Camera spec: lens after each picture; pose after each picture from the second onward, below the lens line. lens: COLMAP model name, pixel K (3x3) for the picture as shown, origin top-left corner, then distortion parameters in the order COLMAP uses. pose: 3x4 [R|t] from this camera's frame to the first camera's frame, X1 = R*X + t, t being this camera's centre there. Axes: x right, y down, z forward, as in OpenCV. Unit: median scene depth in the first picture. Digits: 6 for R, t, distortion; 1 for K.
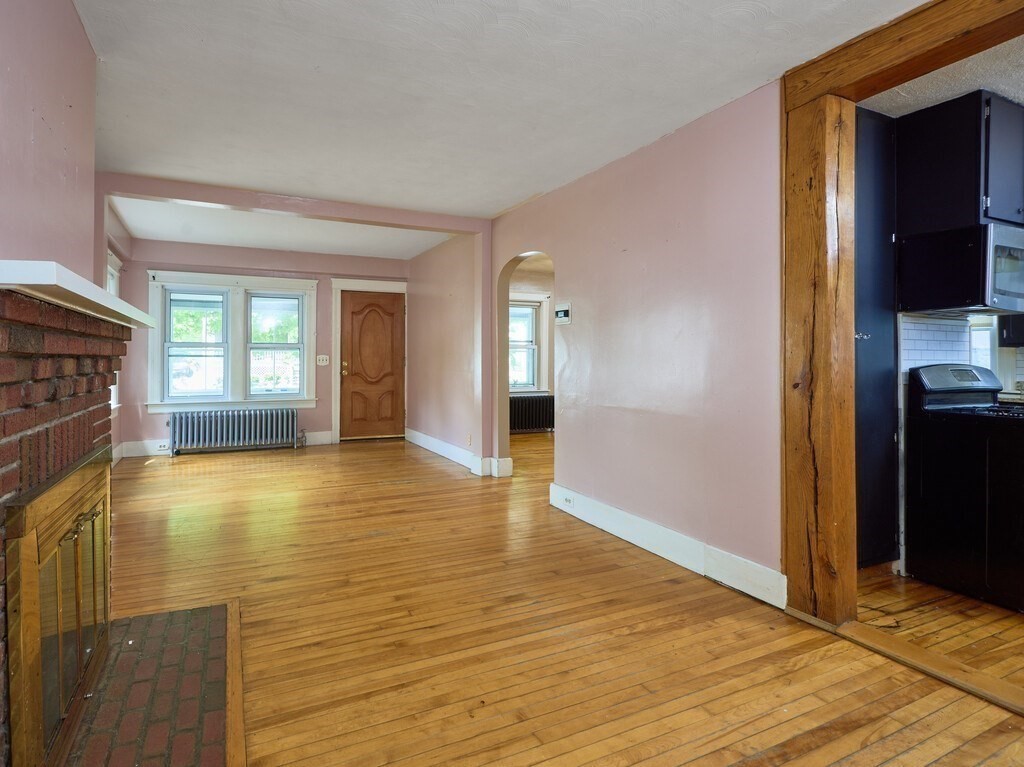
lens RADIAL K [[519.6, 0, 450.2], [0, 519.6, 357.0], [0, 0, 1]] dist [0.003368, -0.000967]
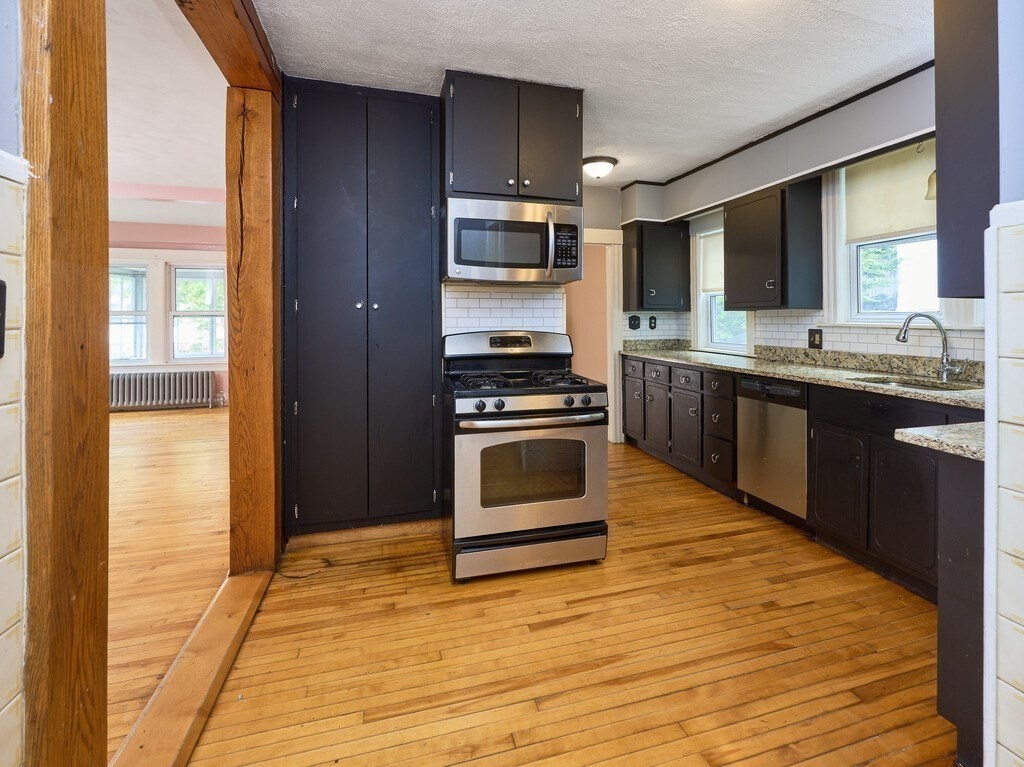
lens RADIAL K [[506.8, 0, 562.6], [0, 506.8, 317.4], [0, 0, 1]] dist [0.002951, 0.000432]
pose [[0.996546, -0.007752, -0.082685, 1.060458], [0.007564, 0.999968, -0.002584, -0.008630], [0.082702, 0.001950, 0.996572, -0.000445]]
